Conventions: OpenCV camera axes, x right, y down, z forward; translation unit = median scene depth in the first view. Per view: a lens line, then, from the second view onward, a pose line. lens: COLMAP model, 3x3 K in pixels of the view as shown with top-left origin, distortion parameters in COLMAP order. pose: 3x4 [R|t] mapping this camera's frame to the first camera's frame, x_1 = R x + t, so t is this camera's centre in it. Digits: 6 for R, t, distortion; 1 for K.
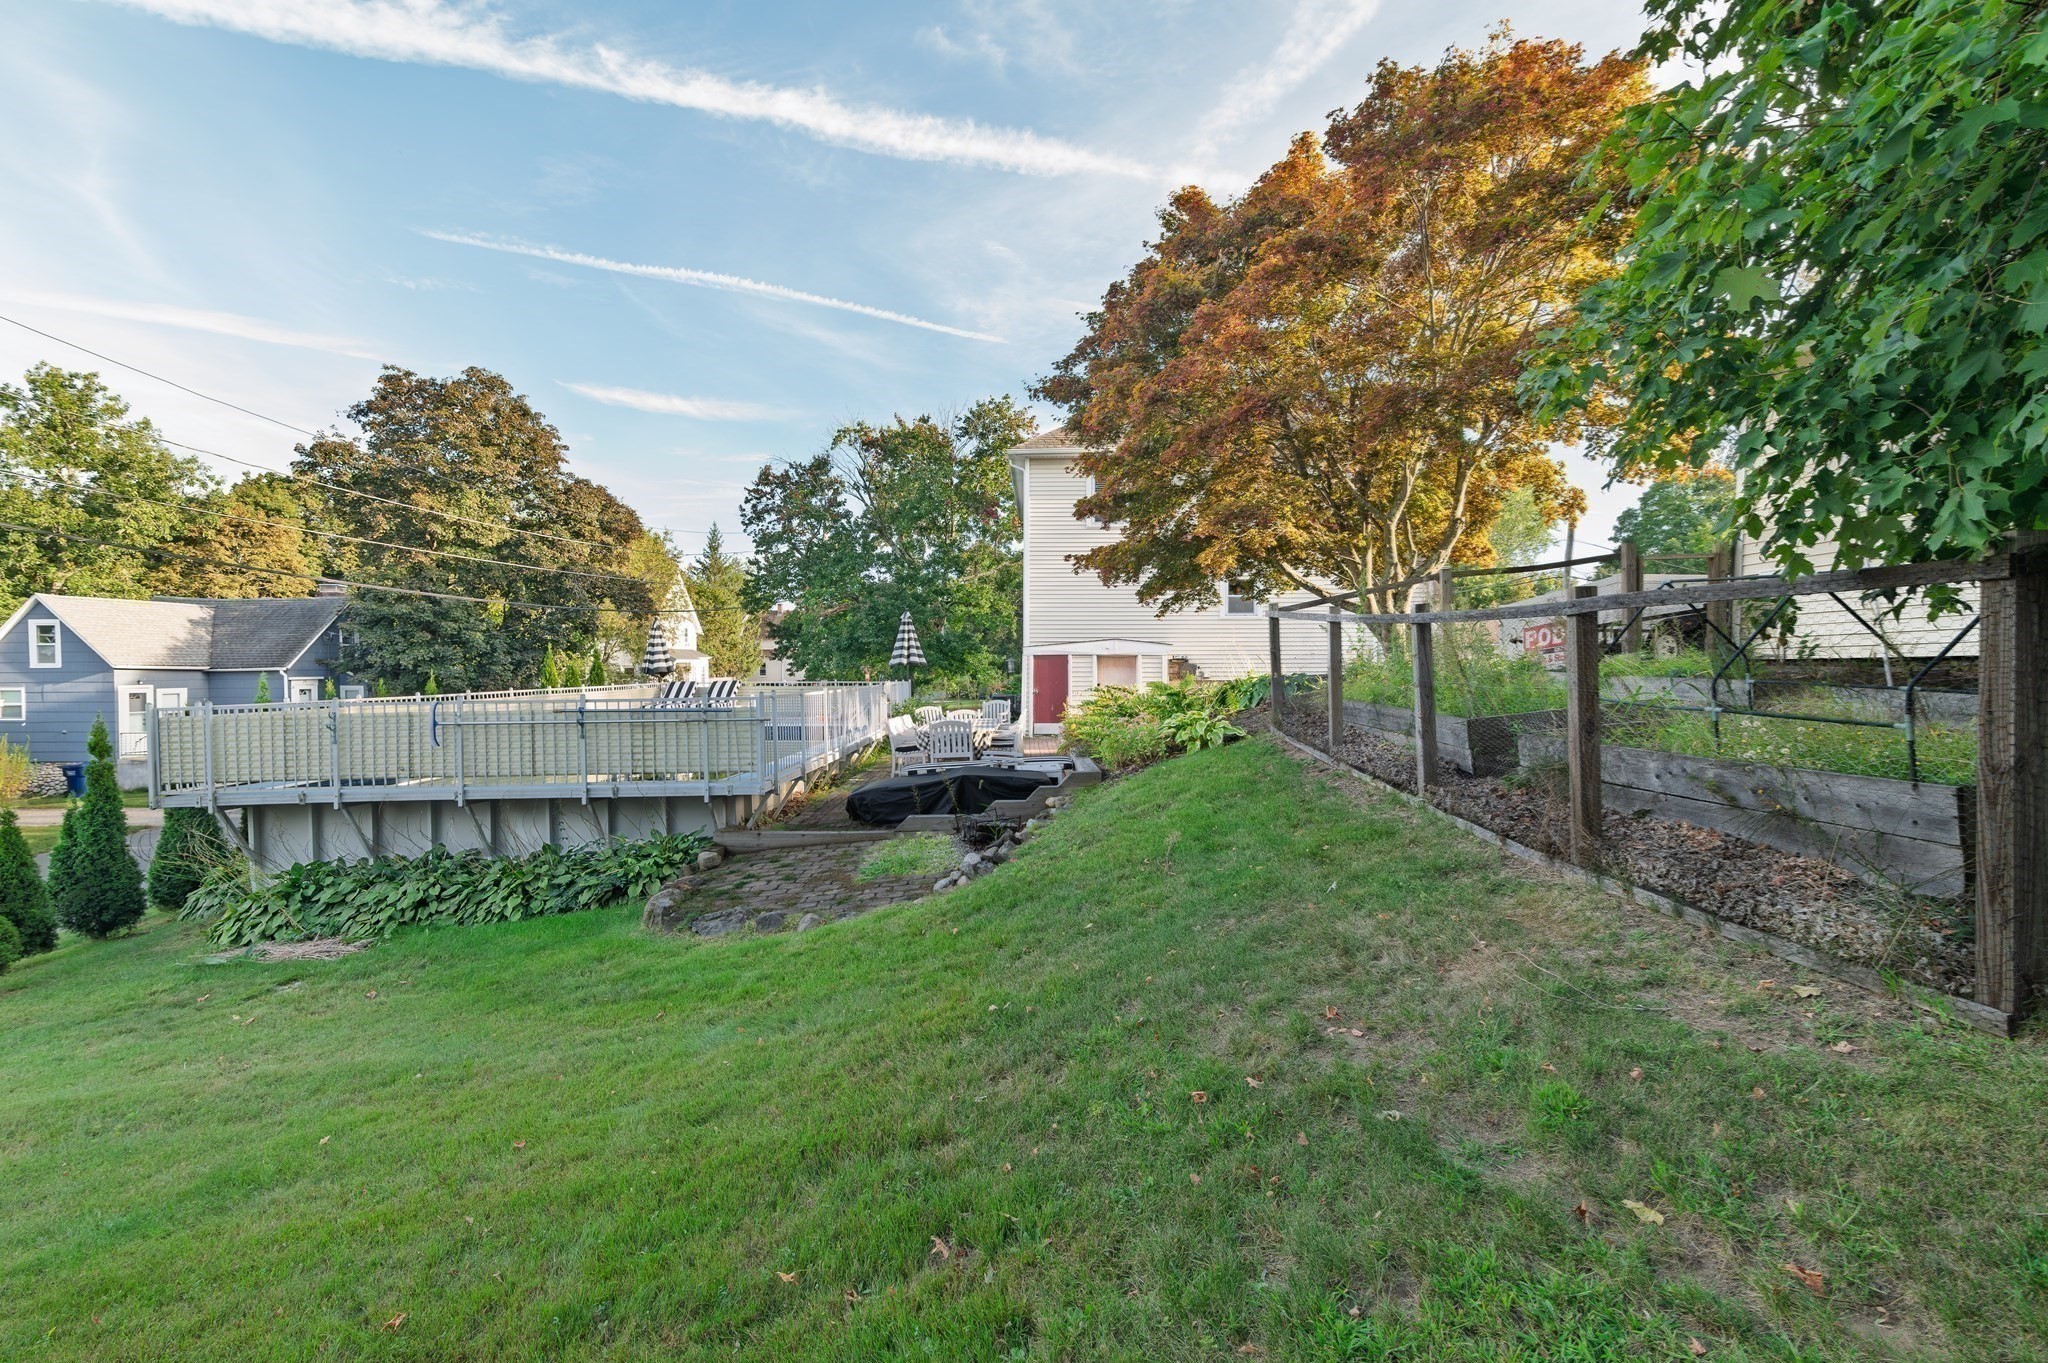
lens RADIAL K [[919.3, 0, 1027.9], [0, 919.3, 691.4], [0, 0, 1]] dist [0.013388, -0.000247]
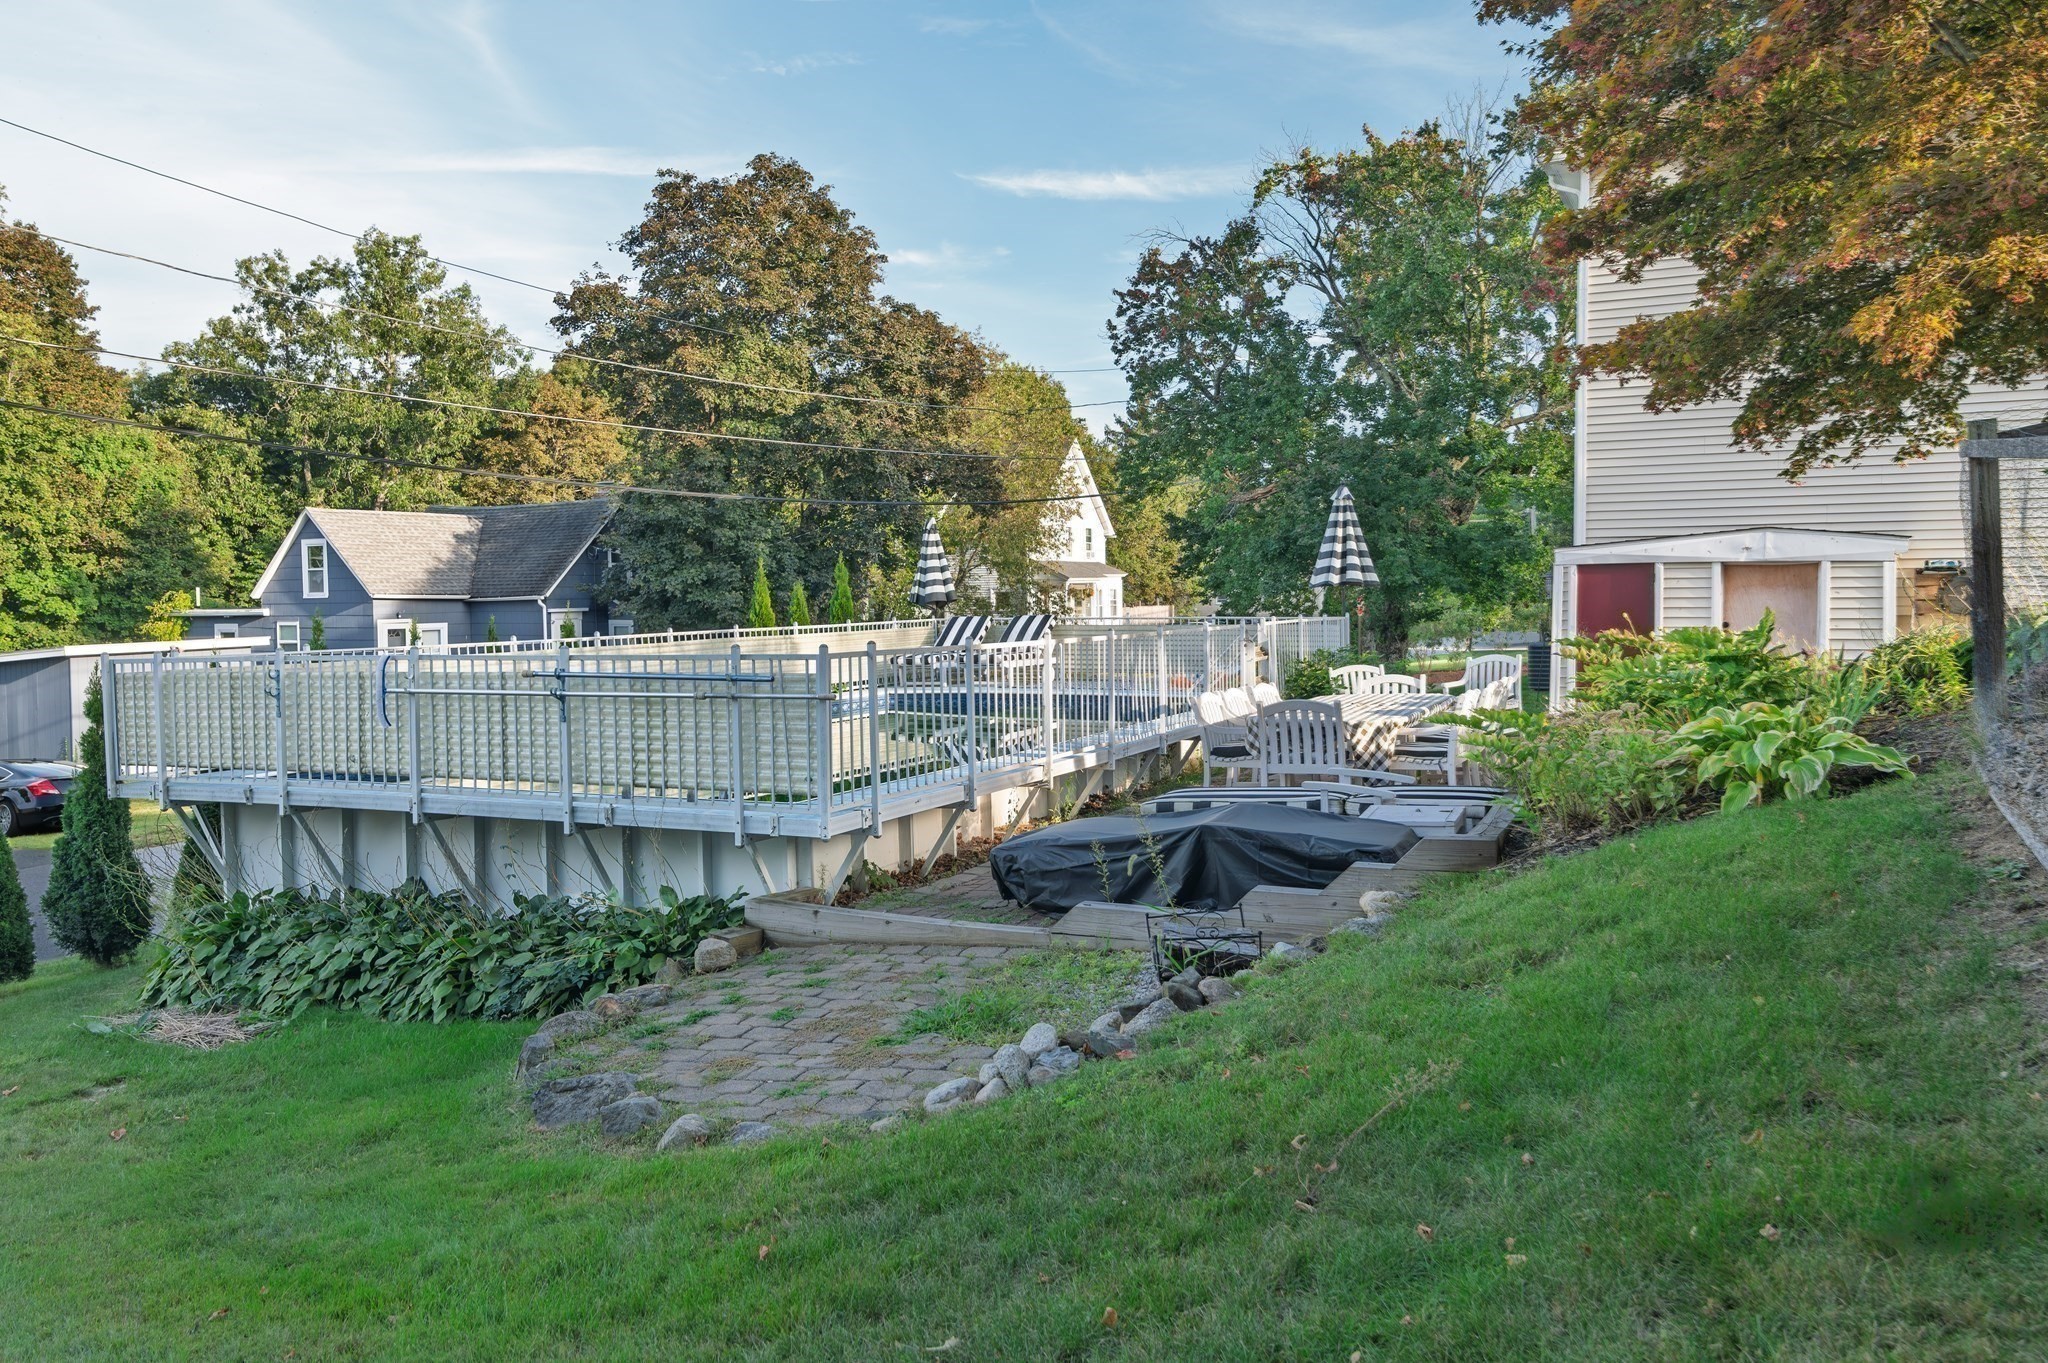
lens RADIAL K [[1503.3, 0, 953.6], [0, 1503.3, 666.1], [0, 0, 1]] dist [-0.004015, 0.007167]
pose [[0.886226, 0.016415, -0.462961, 0.053522], [-0.004435, 0.999627, 0.026953, -0.003340], [0.463231, -0.021833, 0.885969, 0.080720]]
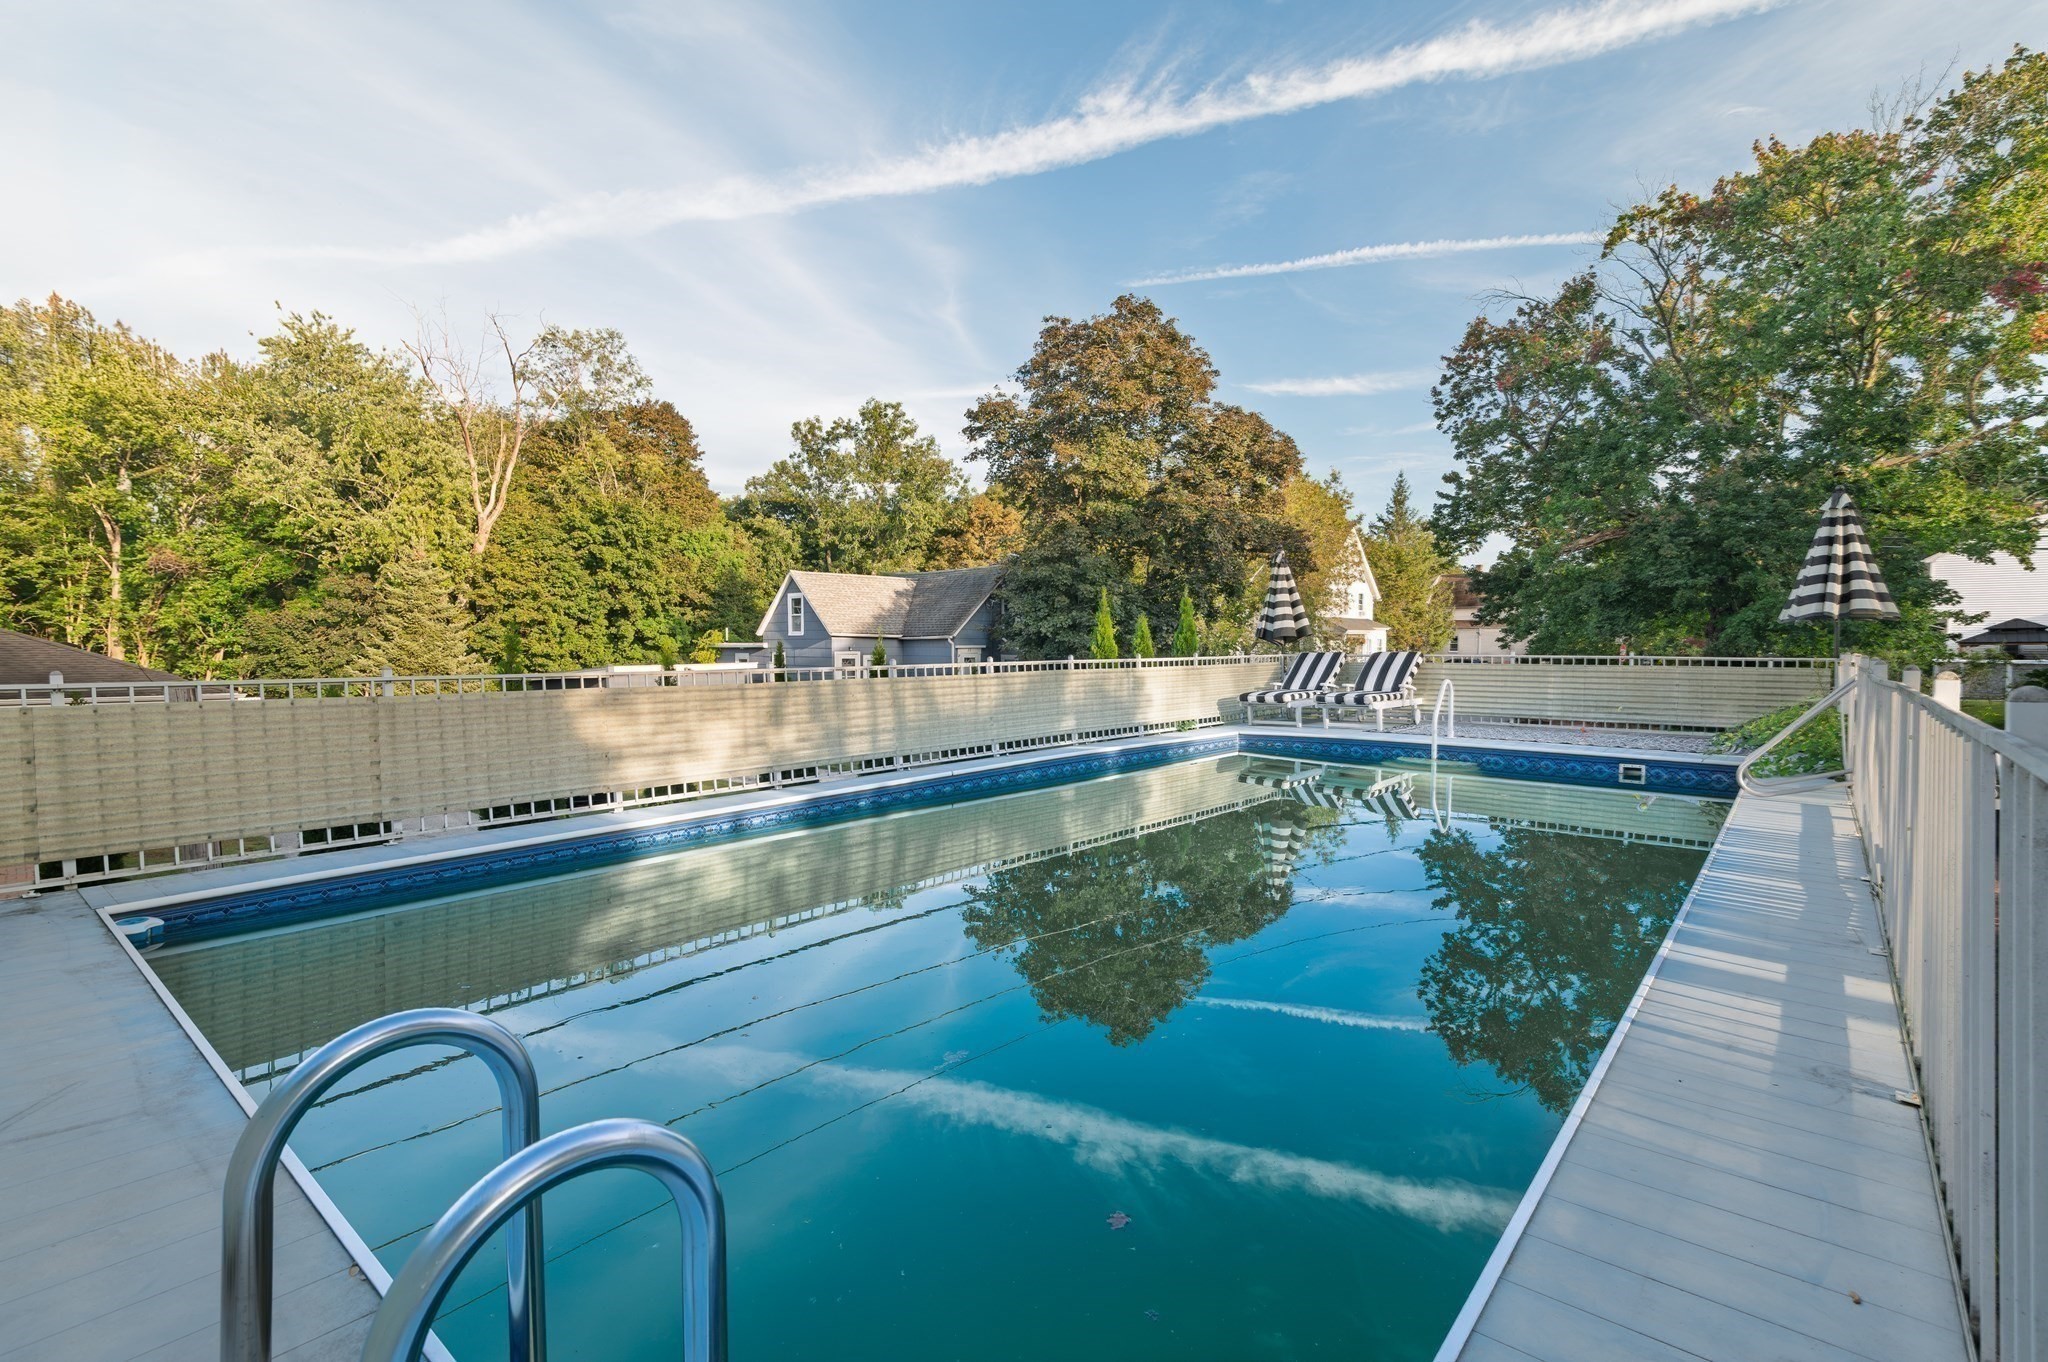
lens RADIAL K [[919.3, 0, 1022.4], [0, 919.3, 677.4], [0, 0, 1]] dist [0.013388, -0.000247]
pose [[0.754754, 0.029546, -0.655342, -0.094574], [-0.022623, 0.999563, 0.019010, -0.001352], [0.655617, 0.000478, 0.755093, 0.305788]]
